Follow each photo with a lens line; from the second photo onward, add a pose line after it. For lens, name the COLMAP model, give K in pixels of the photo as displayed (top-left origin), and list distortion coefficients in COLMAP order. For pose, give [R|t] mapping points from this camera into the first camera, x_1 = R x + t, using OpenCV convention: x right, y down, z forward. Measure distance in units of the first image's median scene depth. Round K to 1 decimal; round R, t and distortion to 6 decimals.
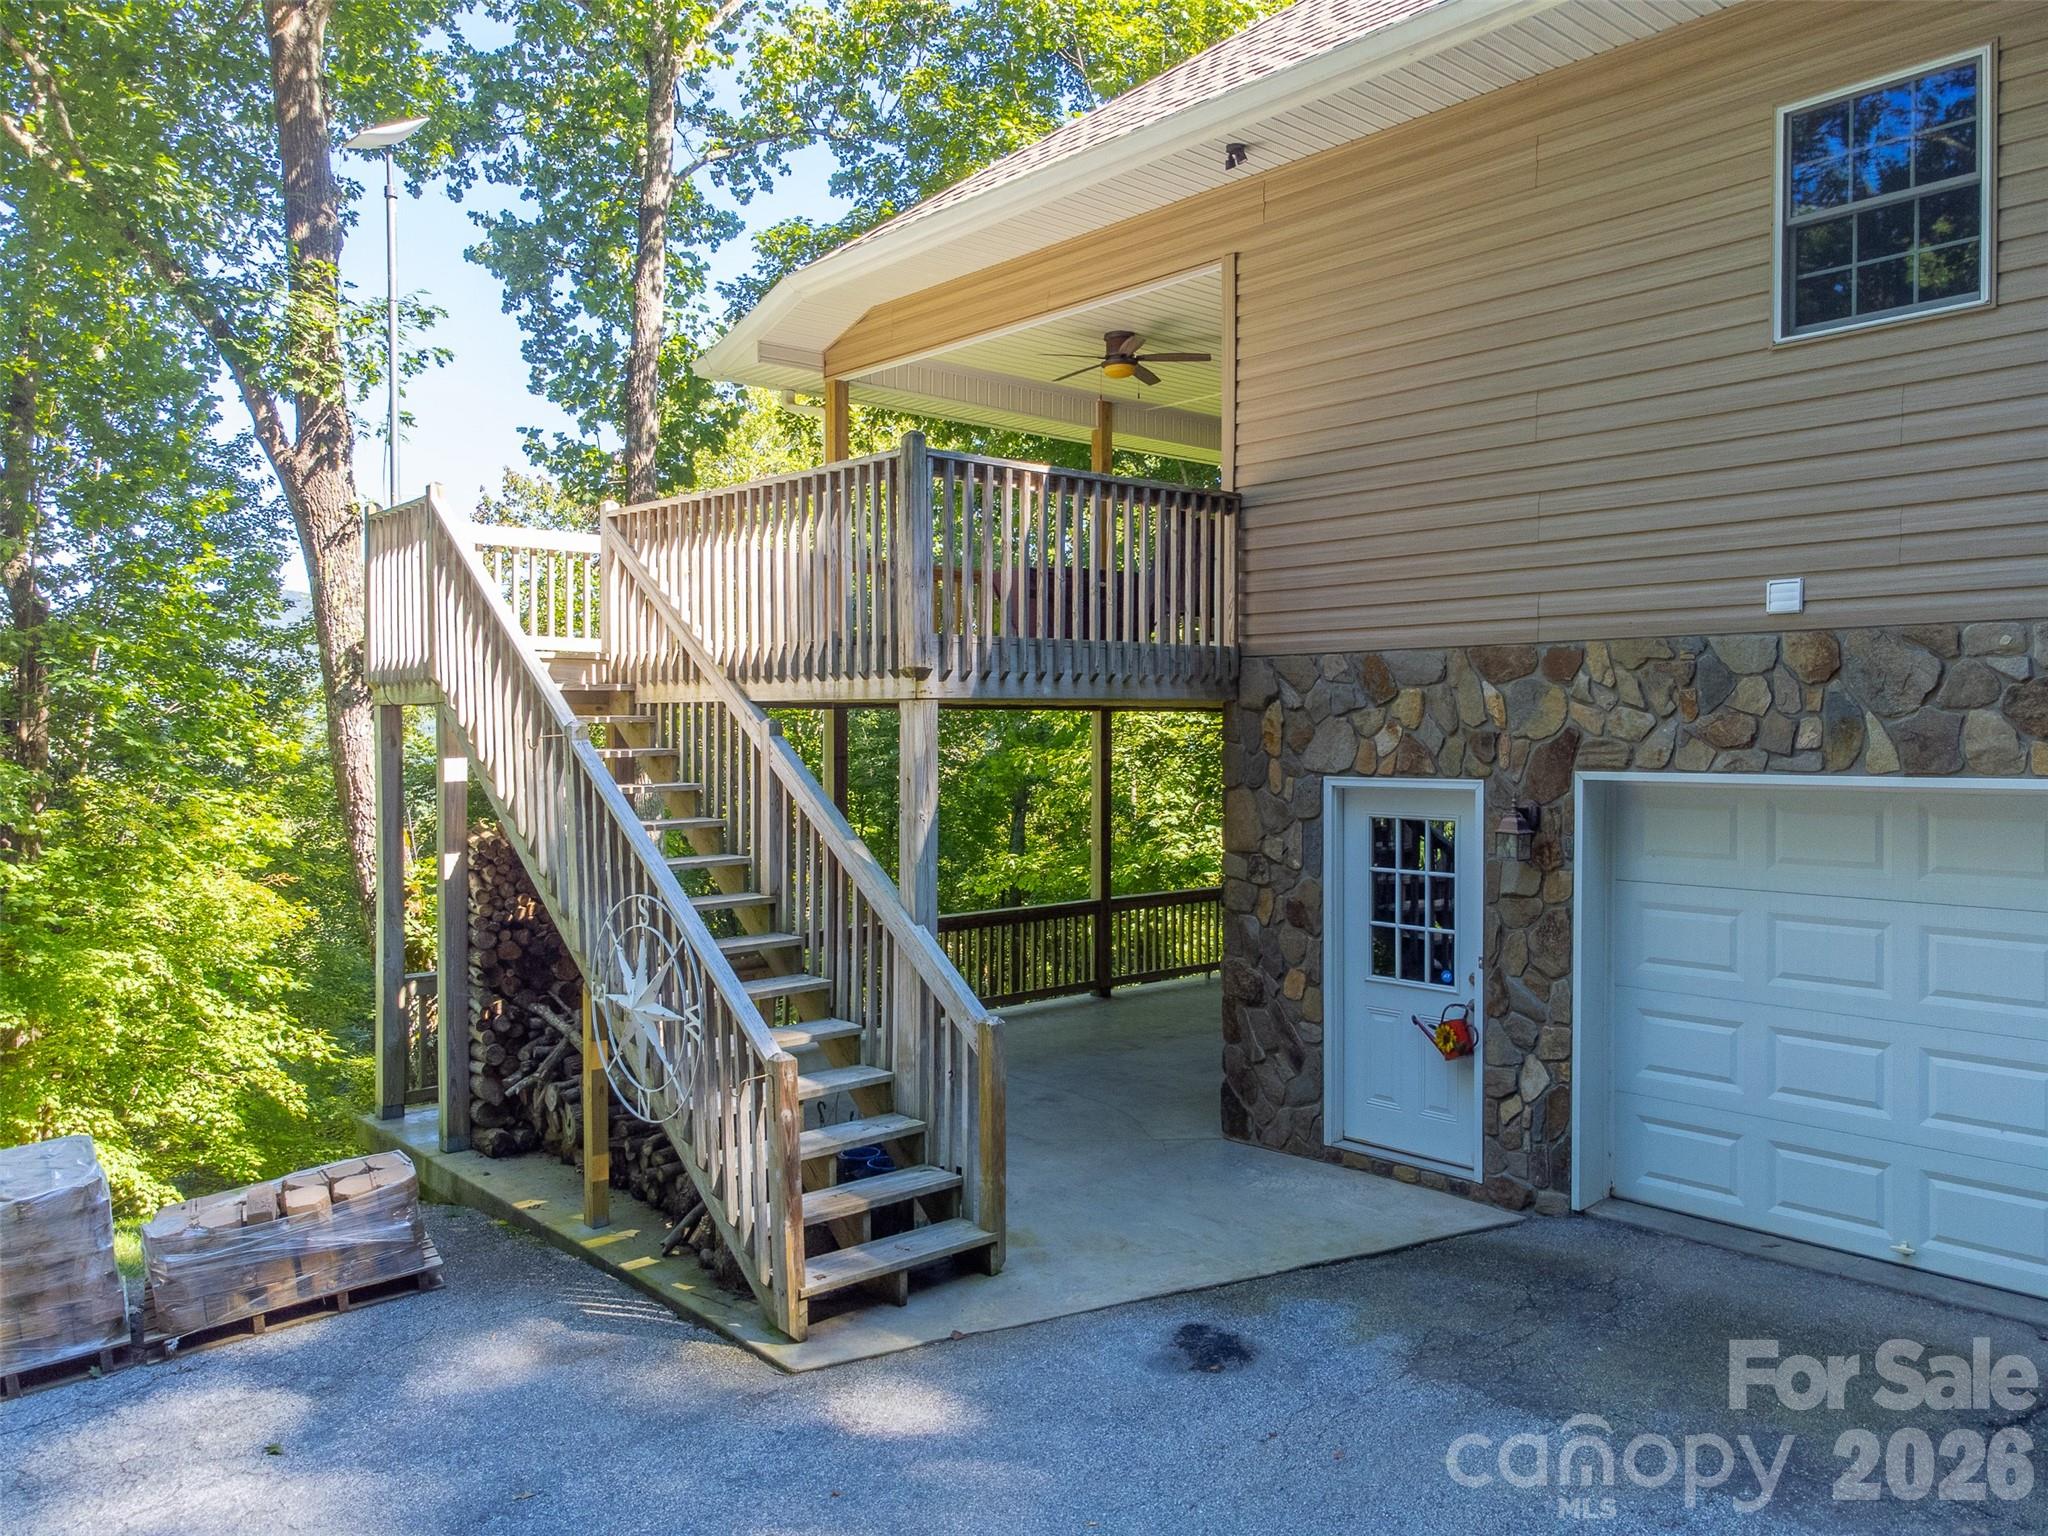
lens RADIAL K [[1531.7, 0, 1026.0], [0, 1531.7, 749.8], [0, 0, 1]] dist [0.024050, 0.007203]
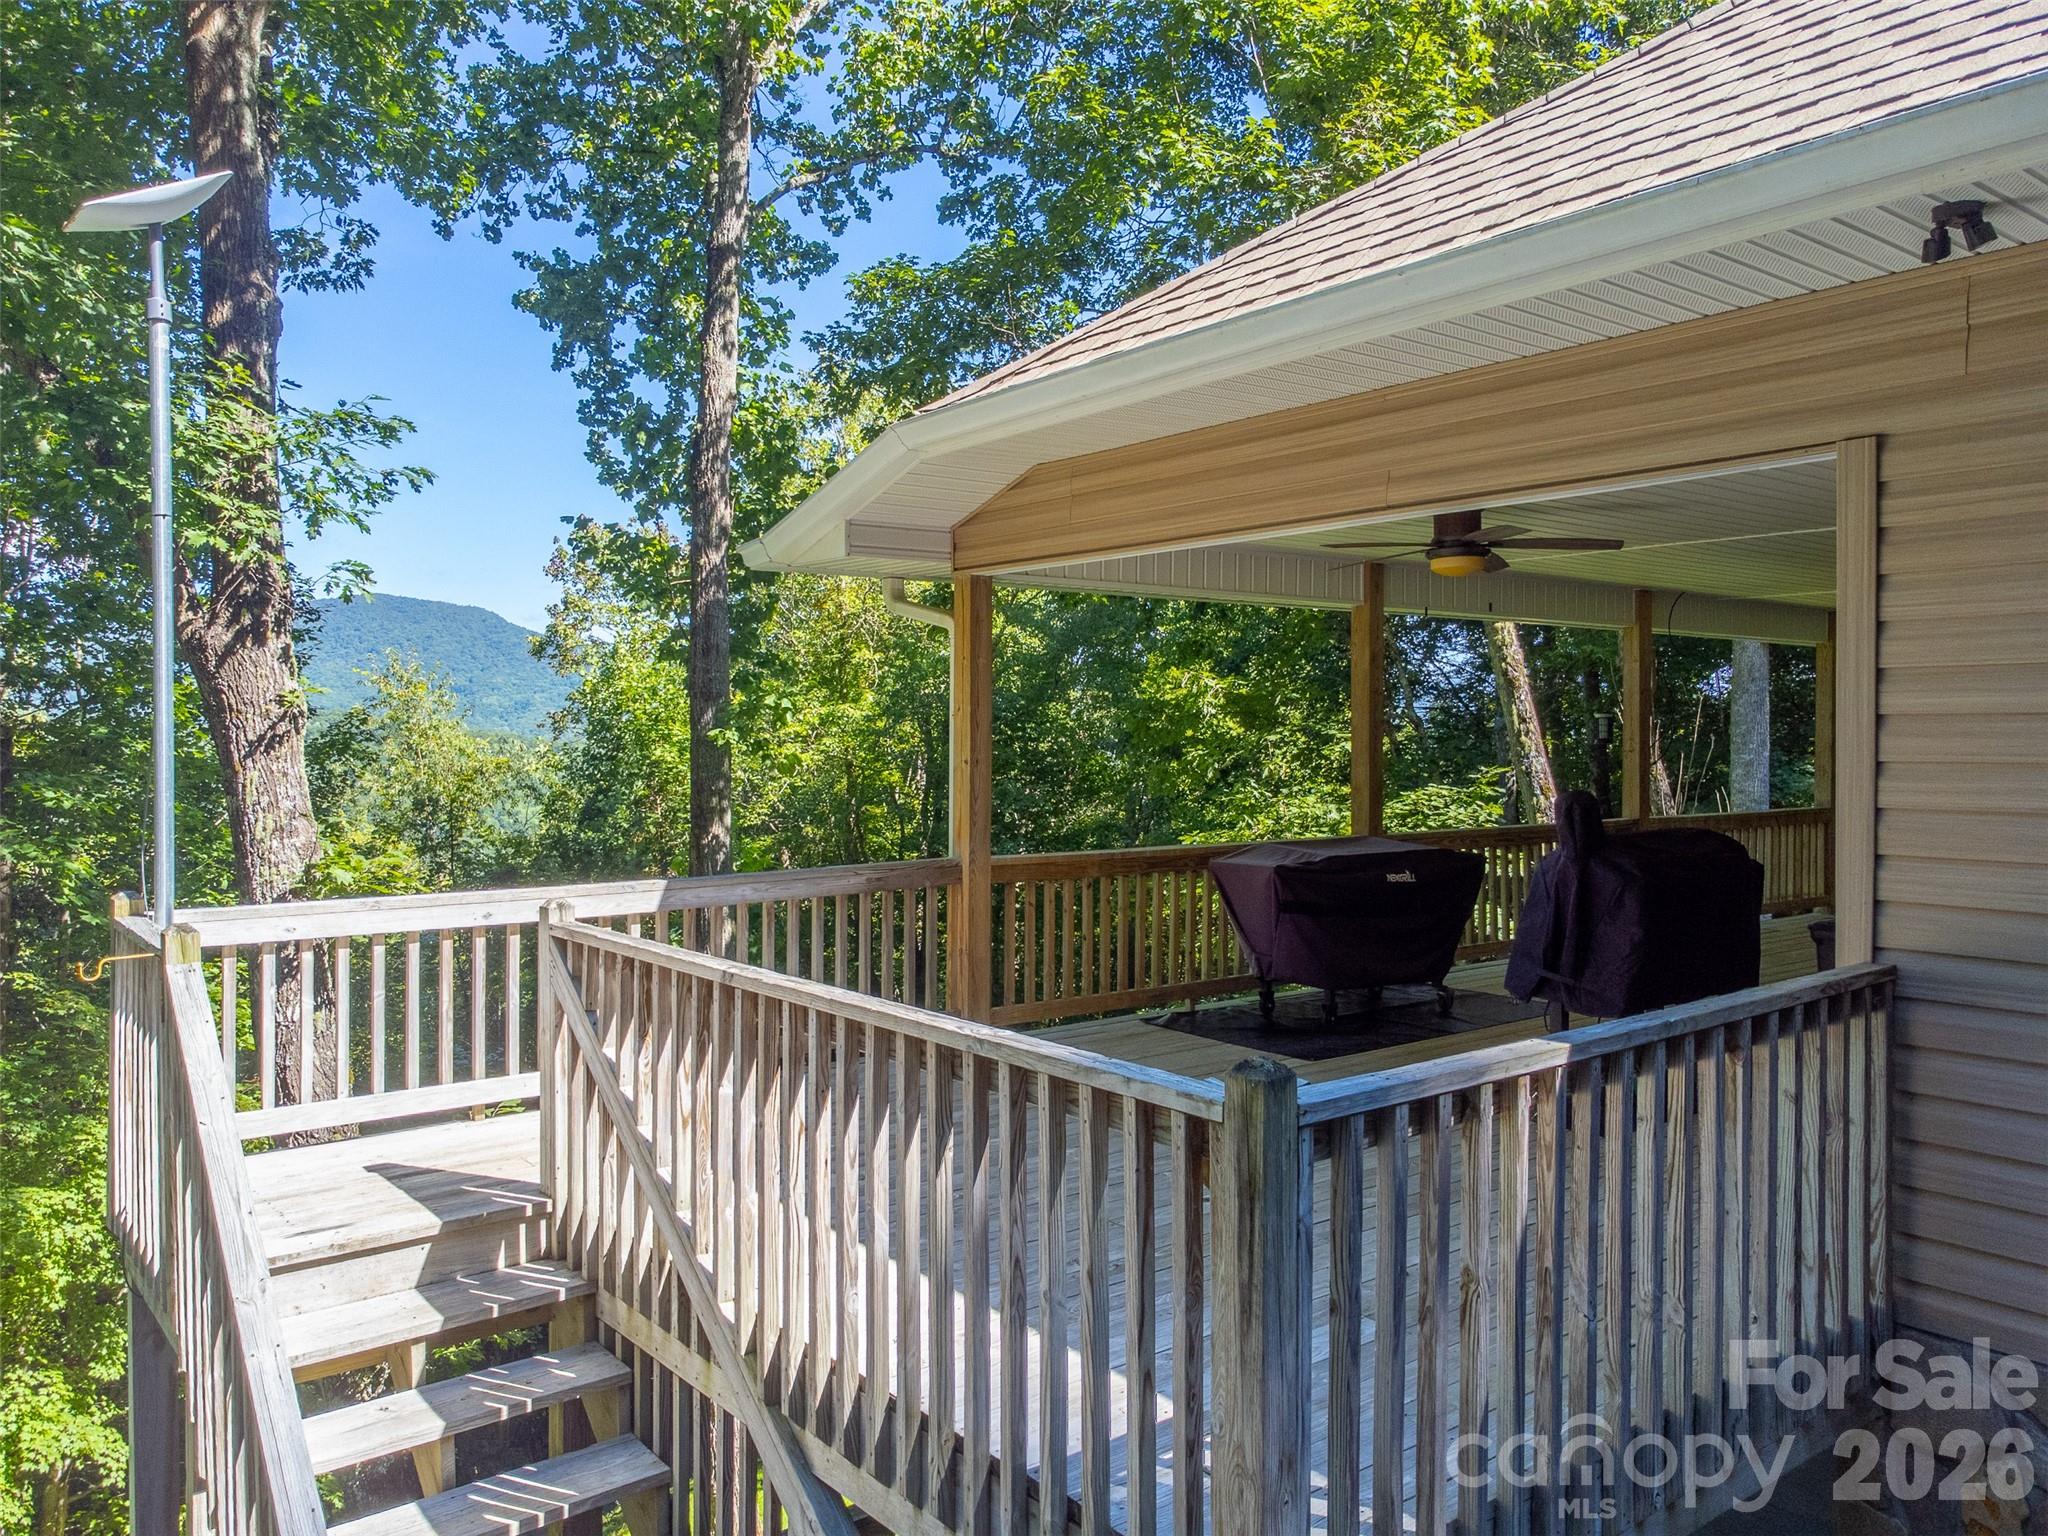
lens RADIAL K [[1463.6, 0, 1025.7], [0, 1463.6, 719.9], [0, 0, 1]] dist [0.013155, 0.023836]
pose [[0.998312, 0.000741, -0.058070, -0.036640], [-0.000794, 0.999999, -0.000891, -0.097534], [0.058069, 0.000936, 0.998312, 0.225212]]
